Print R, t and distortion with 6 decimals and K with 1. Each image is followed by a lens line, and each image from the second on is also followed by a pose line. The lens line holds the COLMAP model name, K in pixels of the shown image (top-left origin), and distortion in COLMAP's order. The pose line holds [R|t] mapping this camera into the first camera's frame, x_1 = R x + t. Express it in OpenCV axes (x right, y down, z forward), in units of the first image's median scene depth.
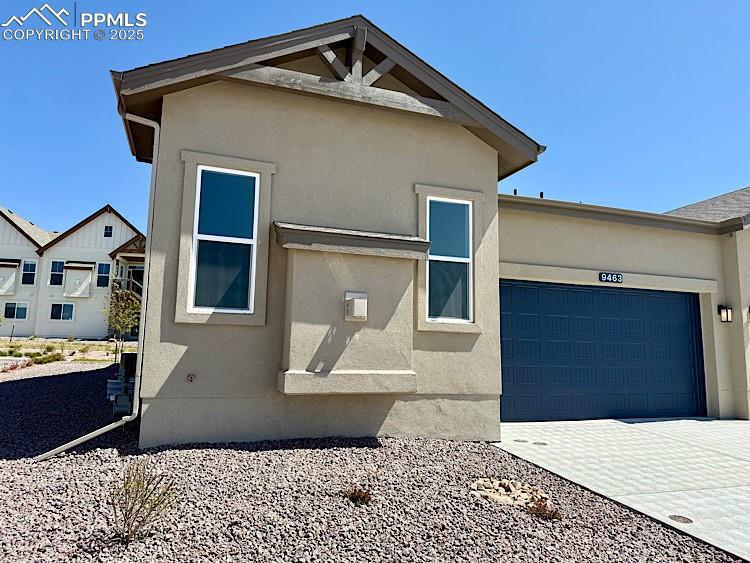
lens RADIAL K [[523.5, 0, 375.7], [0, 523.5, 279.2], [0, 0, 1]] dist [0.032653, -0.022782]
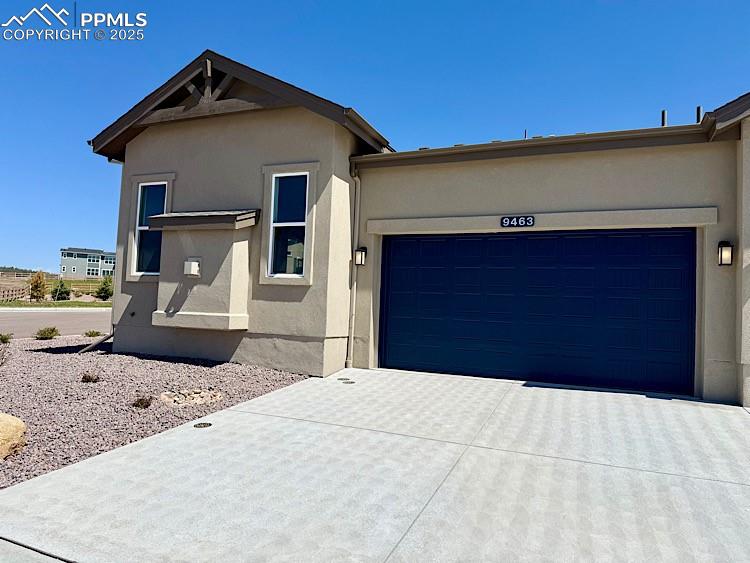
lens RADIAL K [[523.5, 0, 380.1], [0, 523.5, 279.8], [0, 0, 1]] dist [0.032653, -0.022782]
pose [[0.737331, -0.027991, -0.674951, 1.153072], [0.069129, 0.997022, 0.034170, 0.064071], [0.671985, -0.071853, 0.737071, 0.259297]]
